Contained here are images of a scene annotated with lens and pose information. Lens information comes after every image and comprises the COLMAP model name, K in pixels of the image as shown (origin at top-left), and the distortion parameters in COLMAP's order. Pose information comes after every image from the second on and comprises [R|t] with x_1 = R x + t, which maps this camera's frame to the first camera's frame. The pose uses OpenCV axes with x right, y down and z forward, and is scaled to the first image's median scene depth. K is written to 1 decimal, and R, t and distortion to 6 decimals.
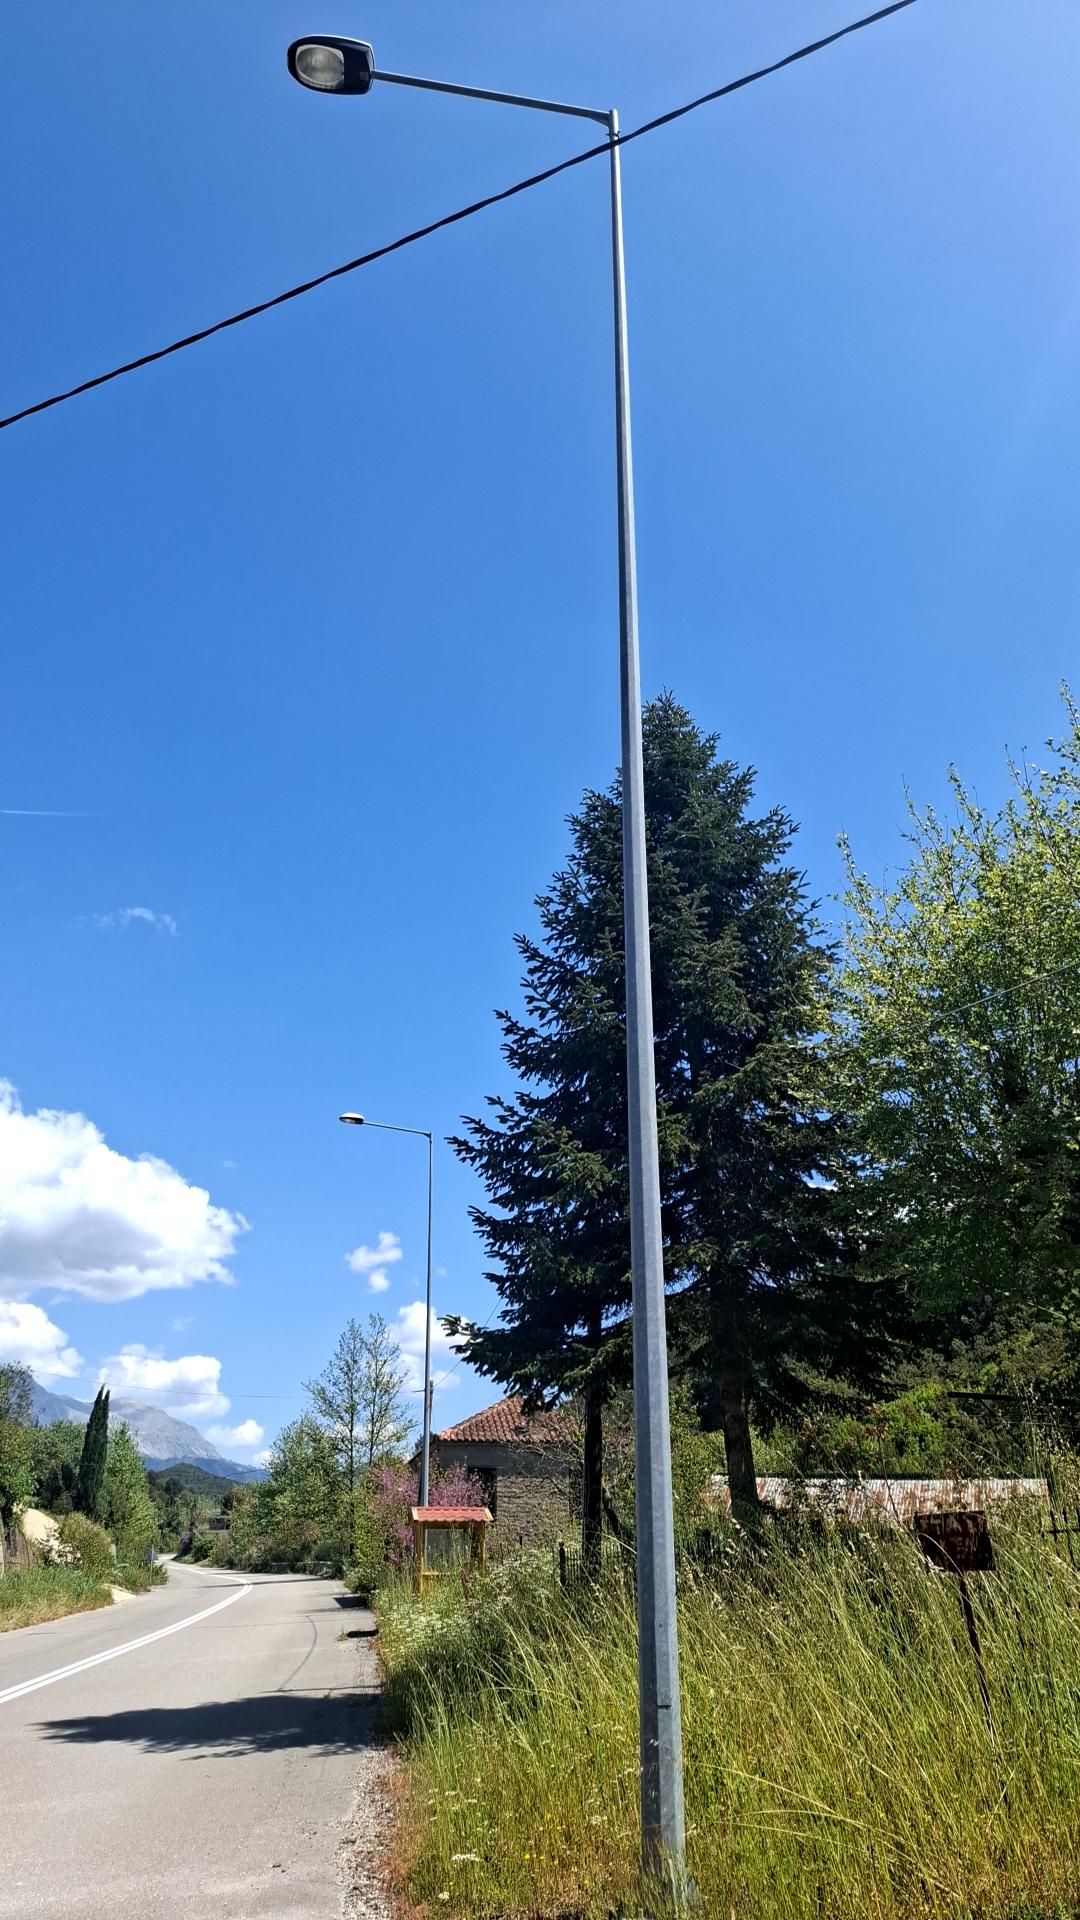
lens RADIAL K [[1464.6, 0, 538.9], [0, 1464.6, 957.2], [0, 0, 1]] dist [0.060497, 0.002538]
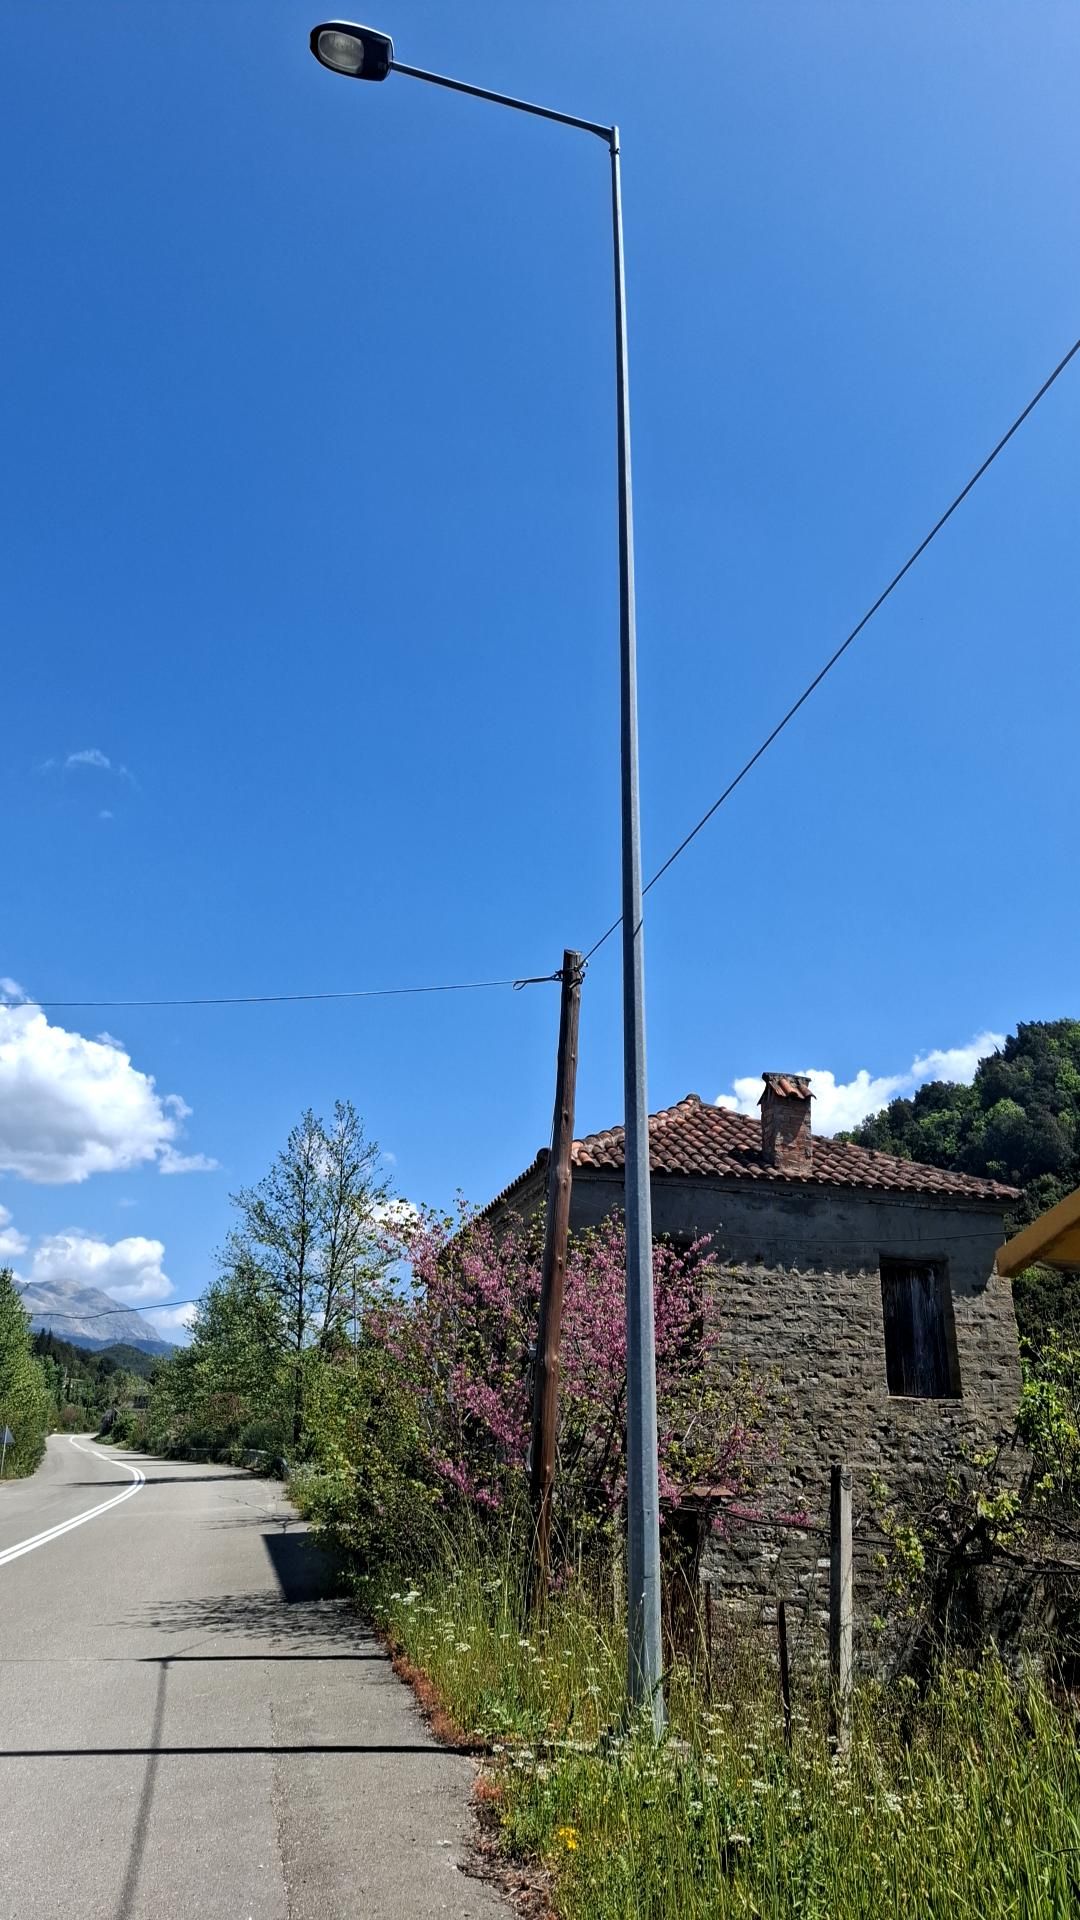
lens RADIAL K [[1364.9, 0, 541.9], [0, 1364.9, 962.2], [0, 0, 1]] dist [0.003322, 0.000041]
pose [[0.998203, 0.041810, 0.042930, -0.034564], [-0.043616, 0.998164, 0.042022, 0.105381], [-0.041095, -0.043819, 0.998194, 0.262097]]
